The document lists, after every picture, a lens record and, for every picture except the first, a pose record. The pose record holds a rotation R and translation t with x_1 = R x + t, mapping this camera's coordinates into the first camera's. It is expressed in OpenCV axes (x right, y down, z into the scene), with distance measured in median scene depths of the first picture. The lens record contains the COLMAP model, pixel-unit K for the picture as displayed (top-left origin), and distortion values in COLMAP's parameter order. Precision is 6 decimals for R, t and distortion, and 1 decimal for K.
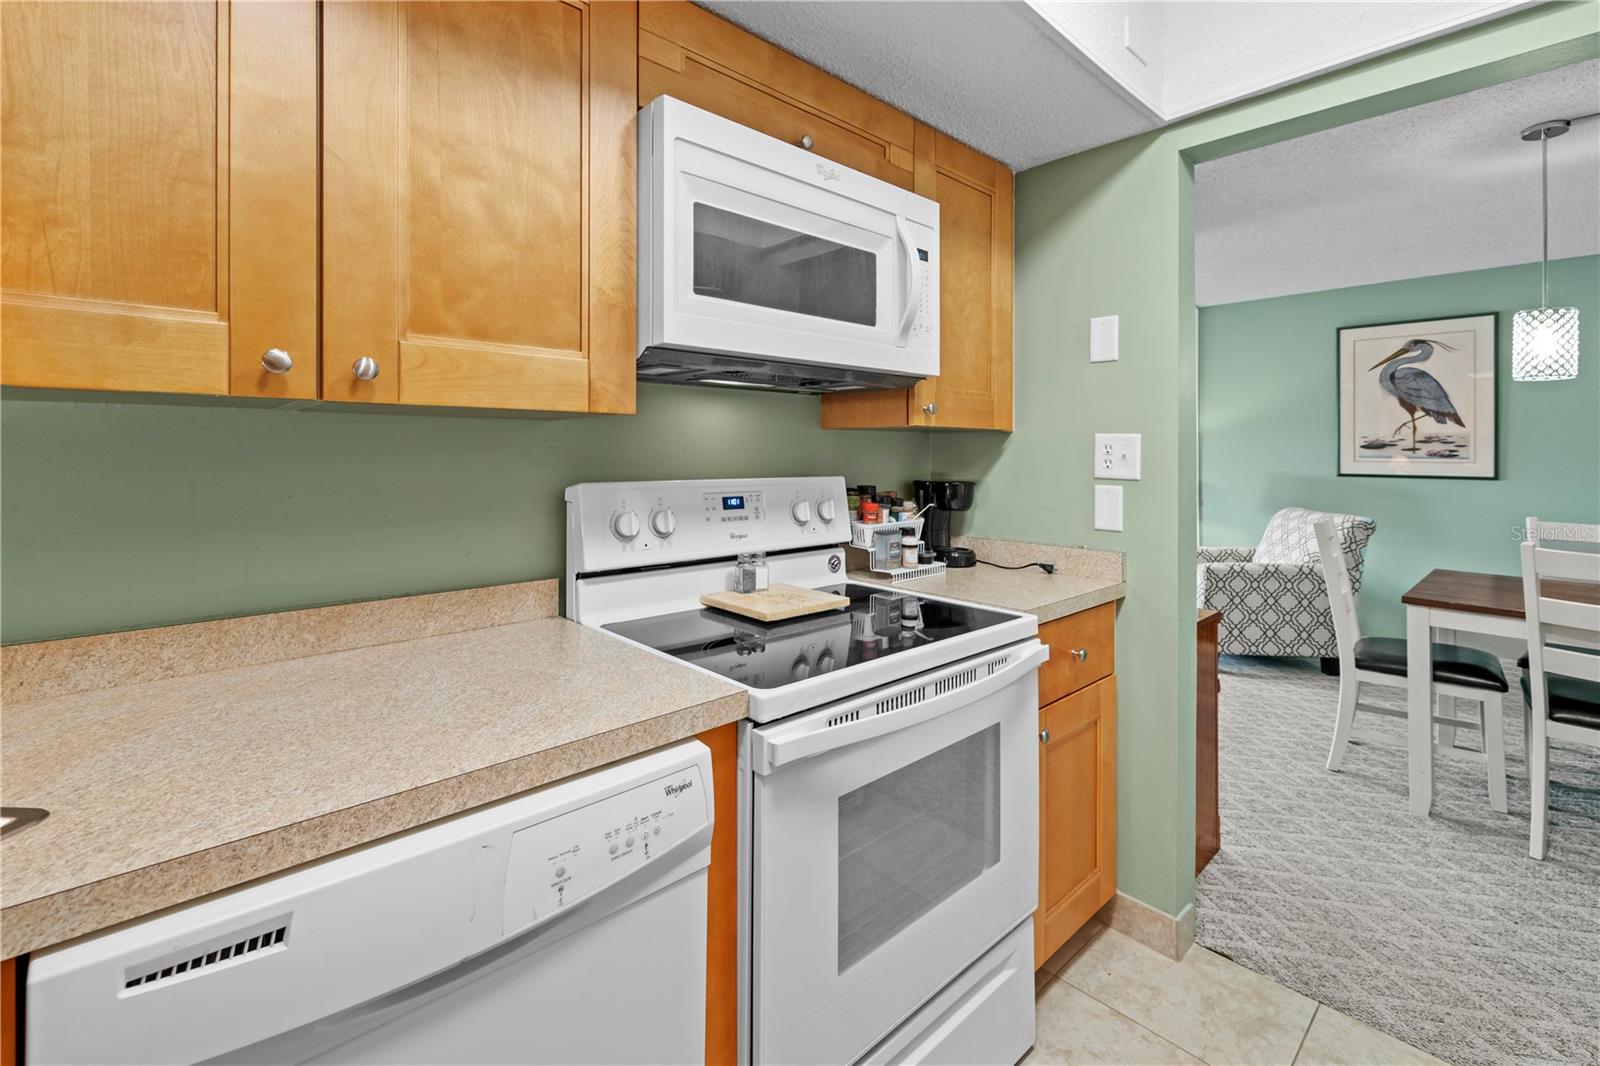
lens RADIAL K [[717.3, 0, 798.2], [0, 717.3, 524.1], [0, 0, 1]] dist [-0.000803, 0.000213]
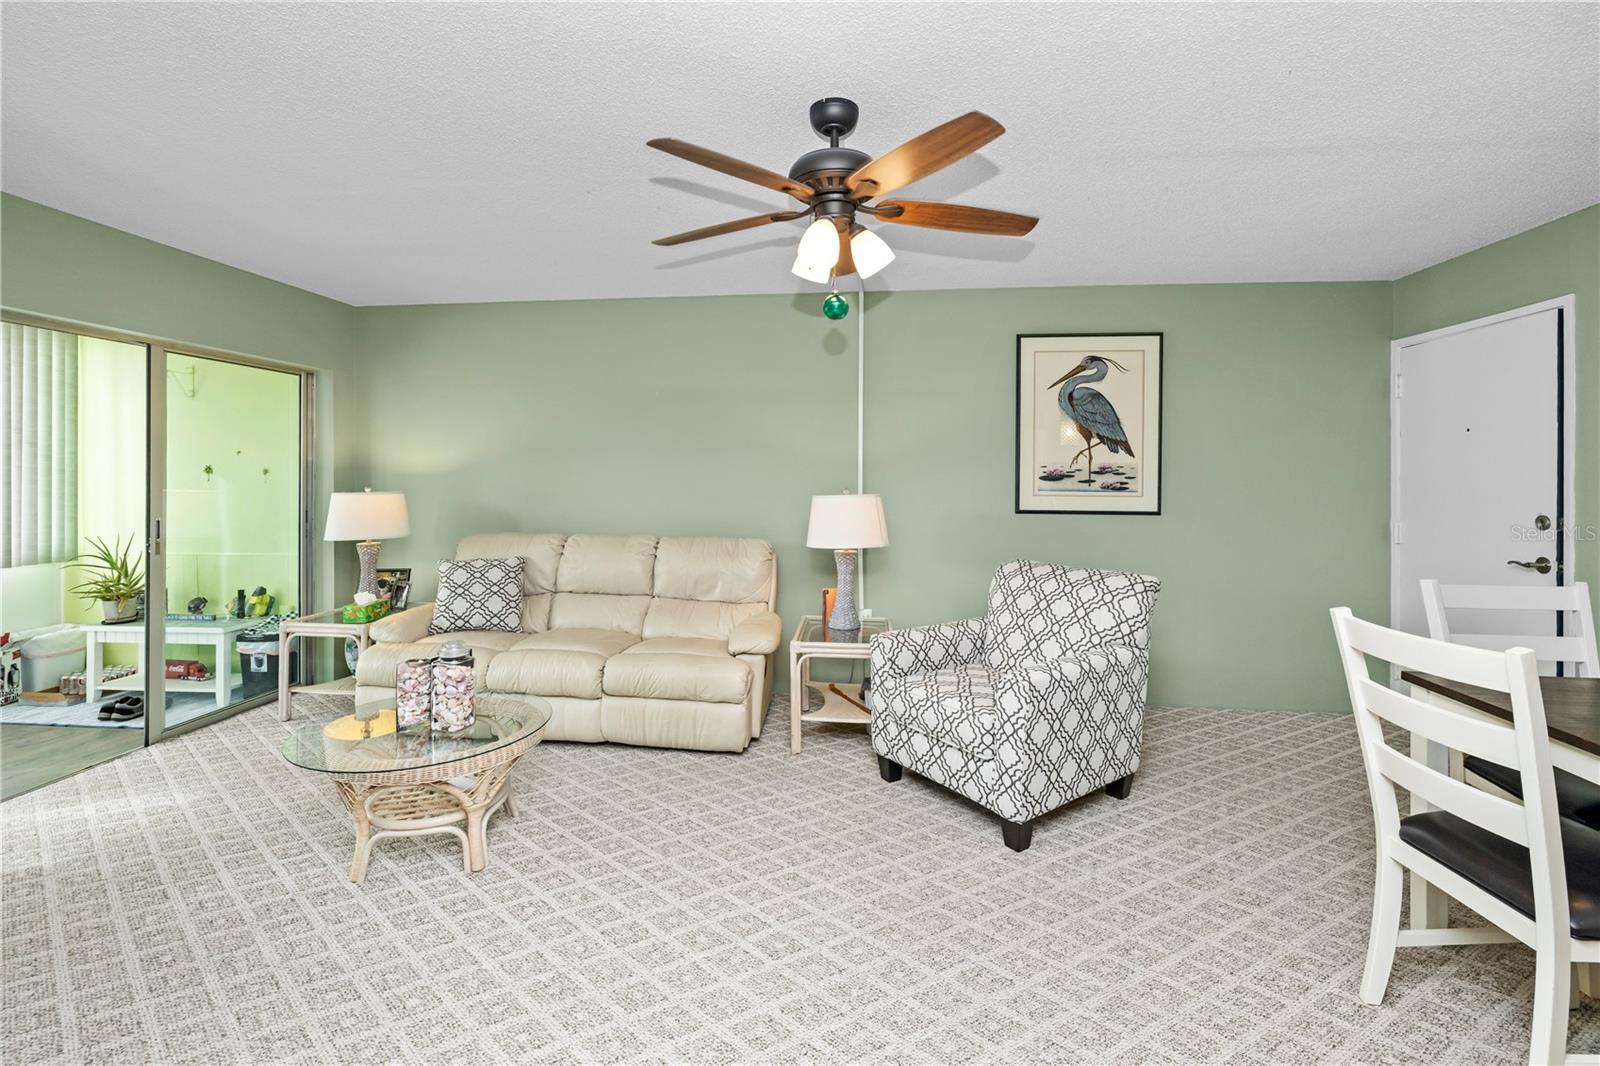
lens RADIAL K [[717.3, 0, 795.2], [0, 717.3, 473.2], [0, 0, 1]] dist [-0.000803, 0.000213]
pose [[0.761082, 0.002462, 0.648651, 0.024724], [0.061402, 0.995229, -0.075822, -0.071224], [-0.645743, 0.097535, 0.757300, 0.581086]]
